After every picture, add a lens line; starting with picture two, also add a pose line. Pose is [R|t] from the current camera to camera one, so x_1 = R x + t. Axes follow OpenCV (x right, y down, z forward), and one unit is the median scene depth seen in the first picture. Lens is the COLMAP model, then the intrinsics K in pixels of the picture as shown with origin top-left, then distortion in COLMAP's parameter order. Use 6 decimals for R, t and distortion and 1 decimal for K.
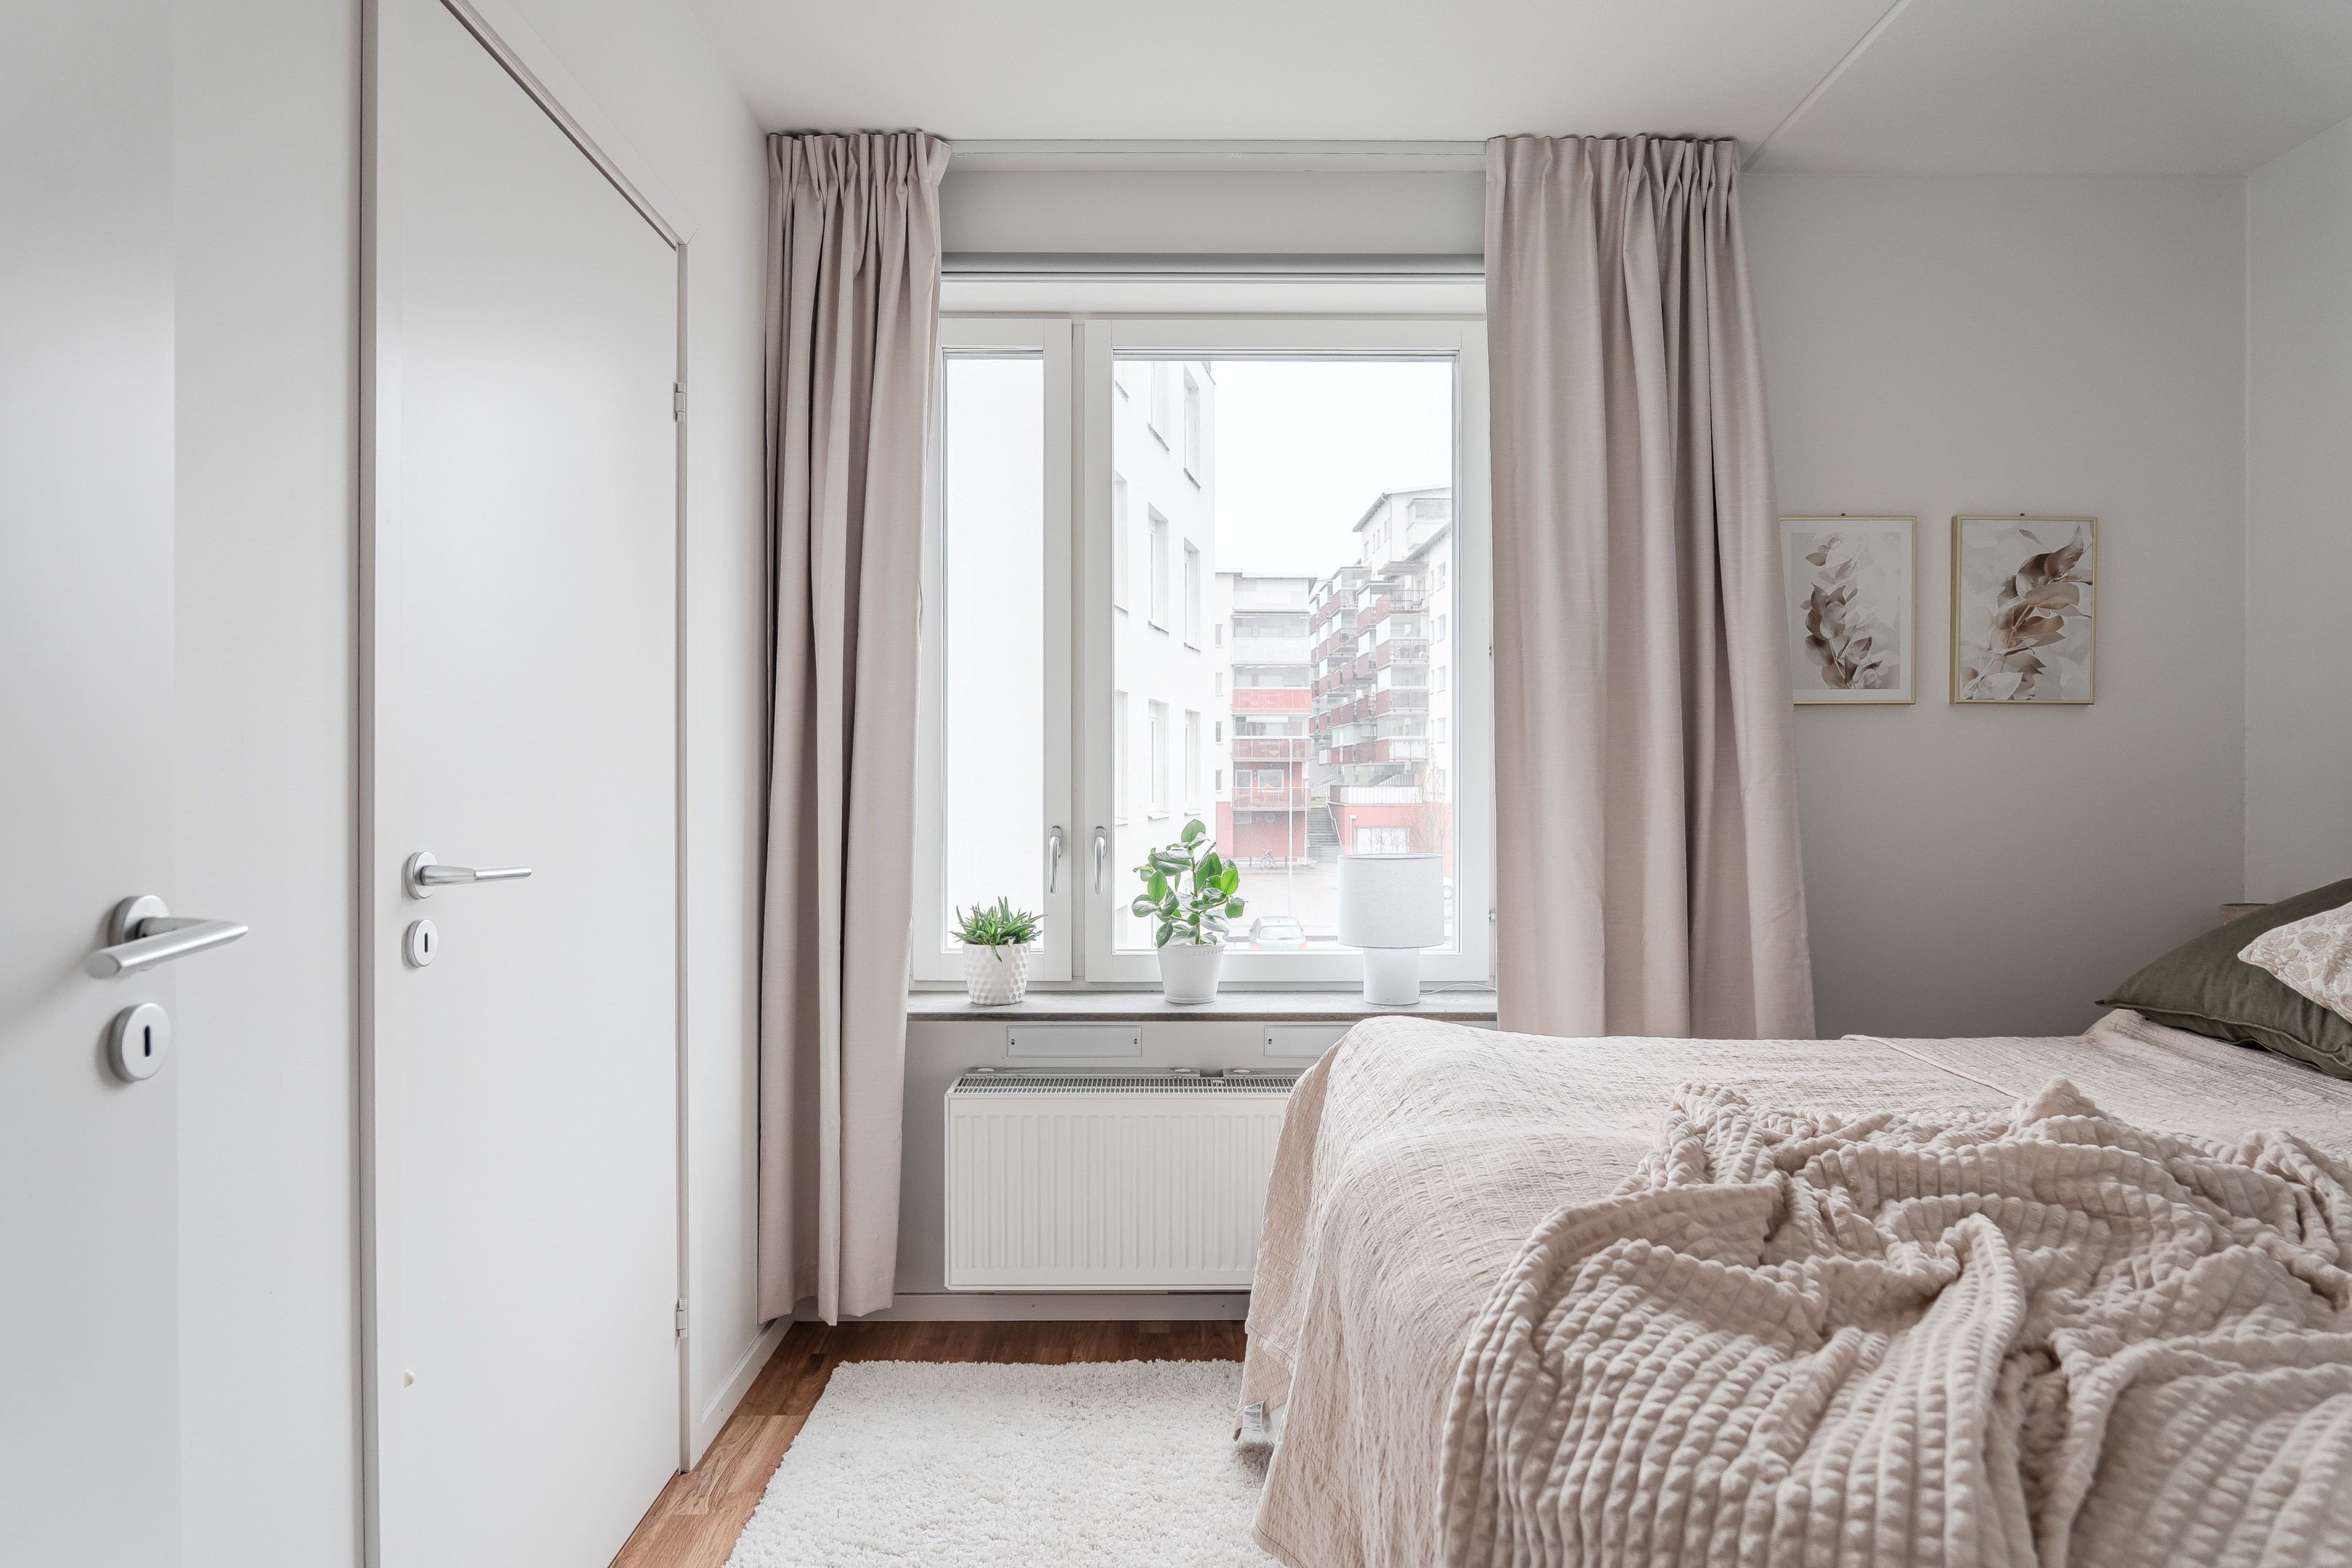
lens RADIAL K [[1347.9, 0, 1176.0], [0, 1347.9, 784.0], [0, 0, 1]] dist [-0.021793, 0.003214]
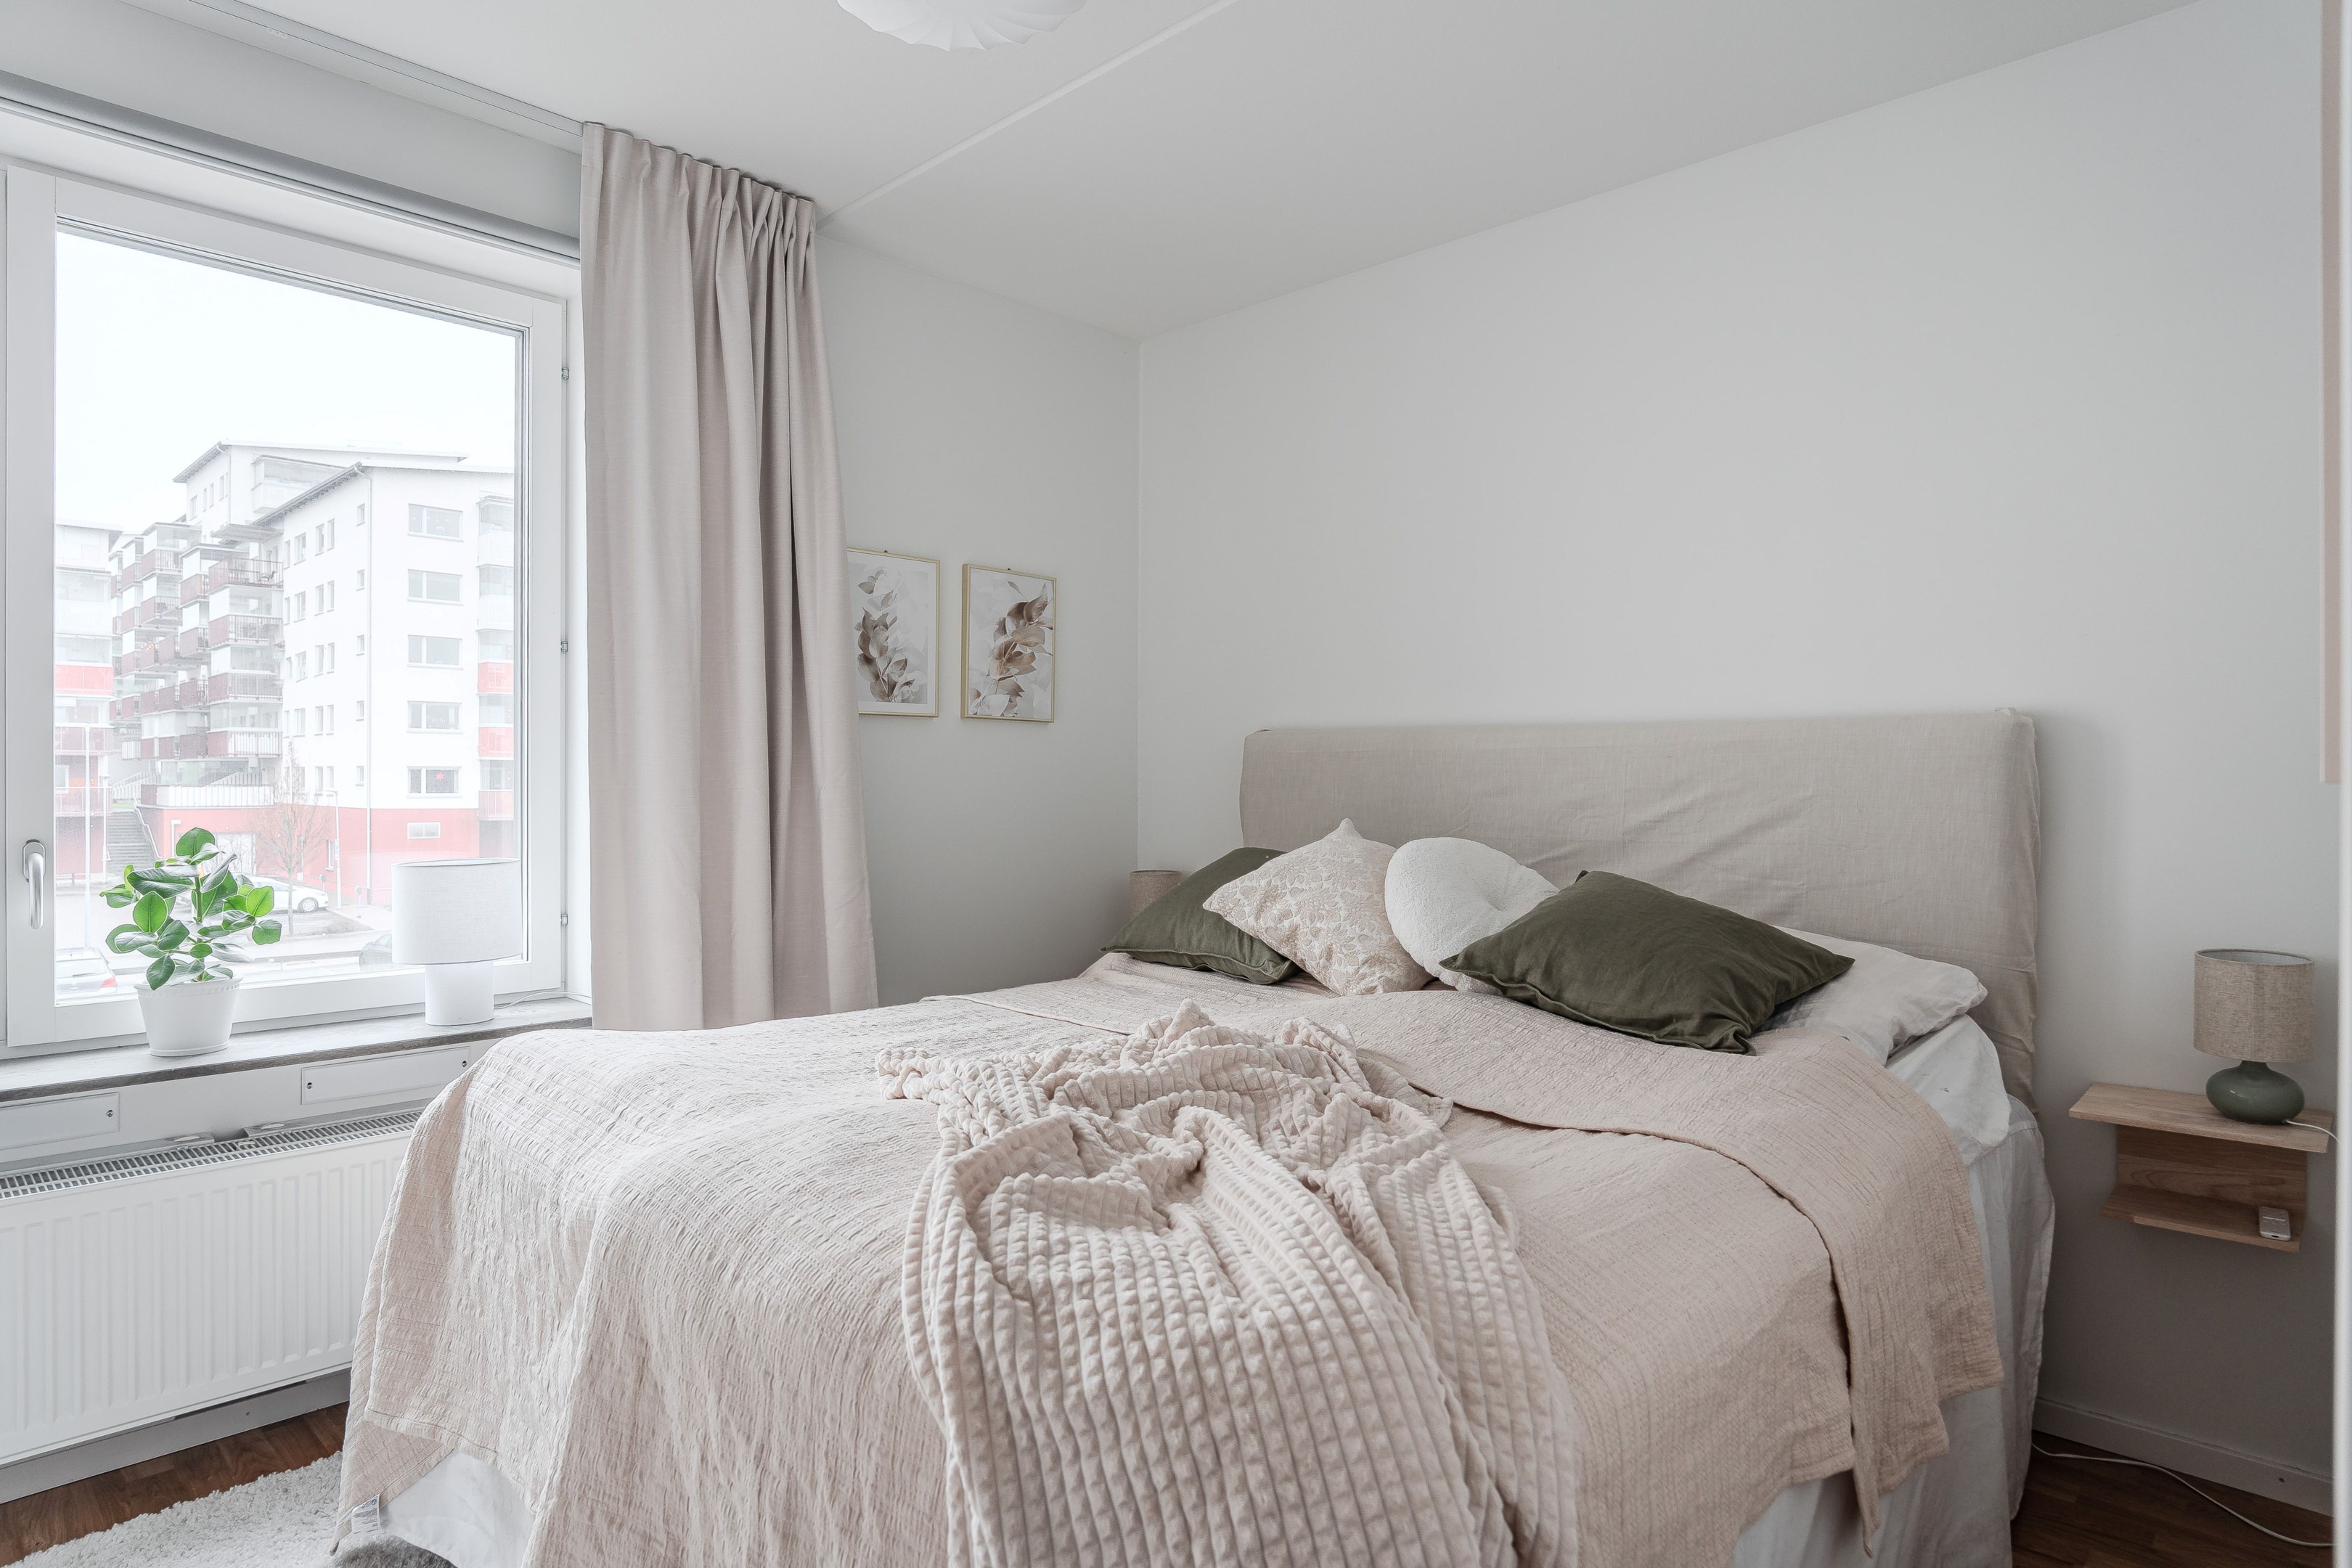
lens RADIAL K [[1292.2, 0, 1176.0], [0, 1292.2, 784.0], [0, 0, 1]] dist [-0.023695, 0.003765]
pose [[0.695182, -0.000194, 0.718834, -0.167737], [-0.000238, 1.000000, 0.000500, -0.000592], [-0.718834, -0.000519, 0.695182, 0.055349]]
